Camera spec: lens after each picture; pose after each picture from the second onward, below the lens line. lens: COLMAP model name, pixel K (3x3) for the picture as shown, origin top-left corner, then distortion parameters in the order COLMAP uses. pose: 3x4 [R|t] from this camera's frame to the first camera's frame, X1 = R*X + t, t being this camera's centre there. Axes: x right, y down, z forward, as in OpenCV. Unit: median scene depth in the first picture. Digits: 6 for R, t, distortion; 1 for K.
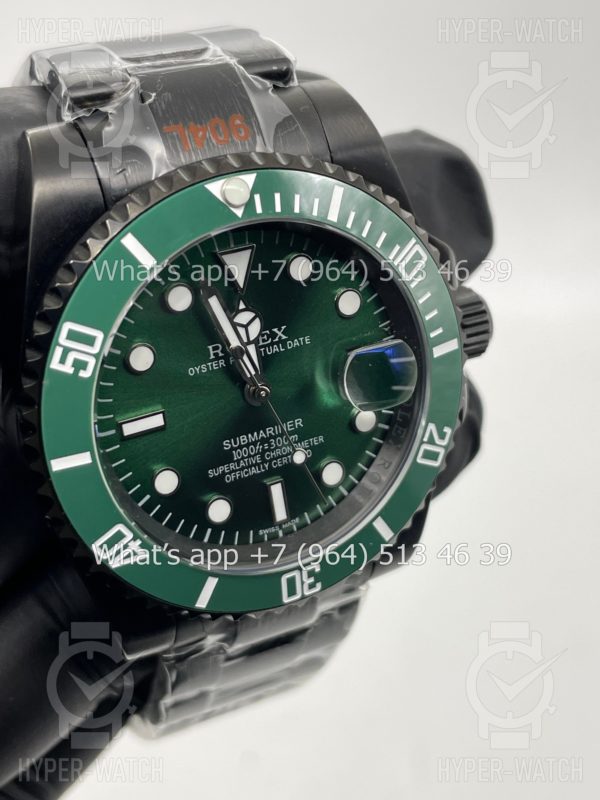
lens RADIAL K [[1264.4, 0, 309.5], [0, 1264.4, 383.3], [0, 0, 1]] dist [0.064963, 0.000000]
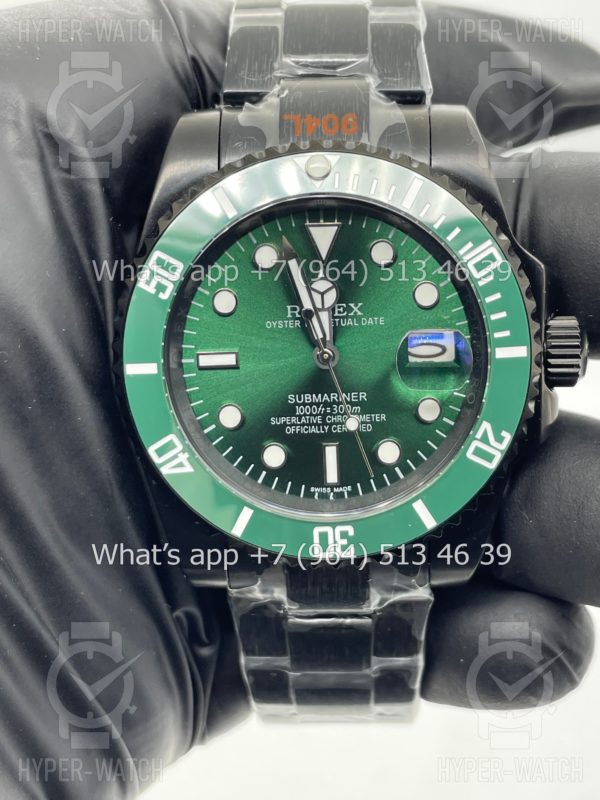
lens RADIAL K [[1264.4, 0, 298.5], [0, 1264.4, 400.2], [0, 0, 1]] dist [0.064963, 0.000000]
pose [[0.879304, 0.158050, -0.449272, 0.443932], [-0.233268, 0.965355, -0.116942, 0.179647], [0.415224, 0.207628, 0.885708, 0.011231]]
